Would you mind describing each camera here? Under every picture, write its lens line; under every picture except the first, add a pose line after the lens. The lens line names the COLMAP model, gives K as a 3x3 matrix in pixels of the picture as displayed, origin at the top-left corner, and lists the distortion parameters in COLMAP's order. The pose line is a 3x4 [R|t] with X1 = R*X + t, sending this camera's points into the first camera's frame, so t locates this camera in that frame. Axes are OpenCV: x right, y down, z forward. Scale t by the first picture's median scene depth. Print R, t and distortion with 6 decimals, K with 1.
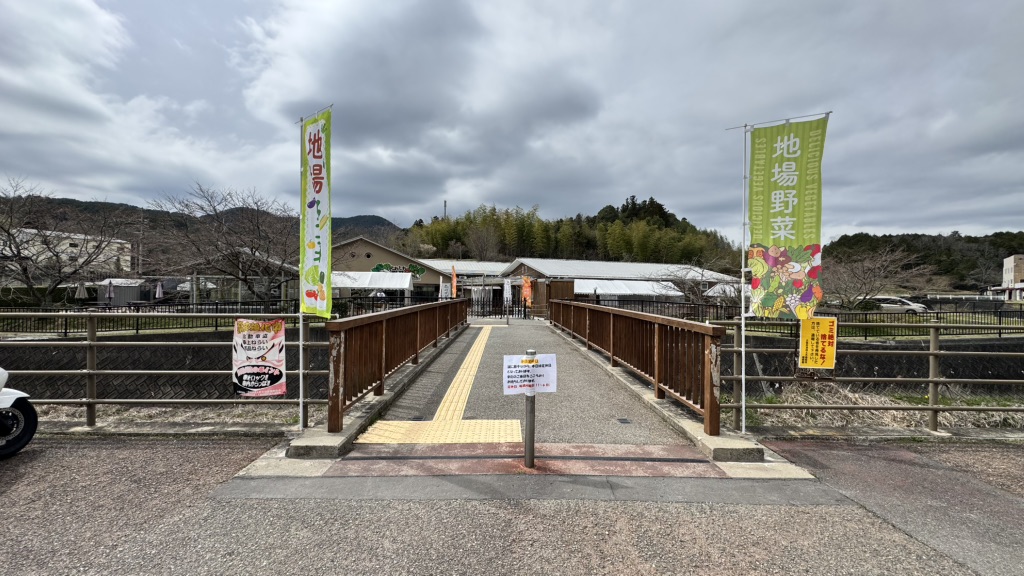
lens RADIAL K [[405.3, 0, 512.0], [0, 405.3, 288.0], [0, 0, 1]] dist [-0.003579, 0.000123]
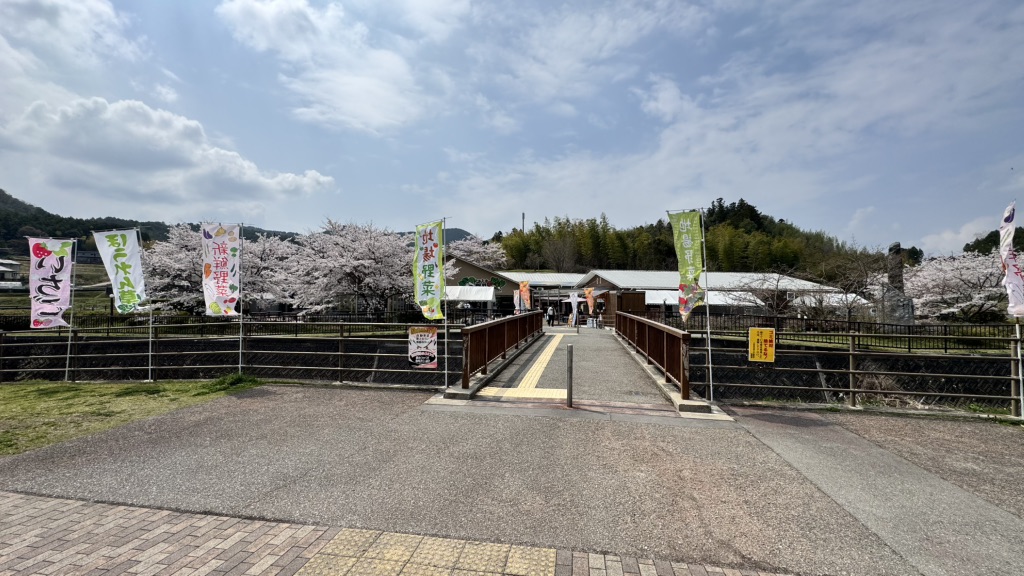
lens RADIAL K [[412.9, 0, 516.0], [0, 412.9, 303.1], [0, 0, 1]] dist [-0.002724, 0.000463]
pose [[0.983628, -0.002935, -0.180187, 0.132265], [0.005771, 0.999868, 0.015219, -0.062336], [0.180119, -0.016009, 0.983515, -0.830297]]
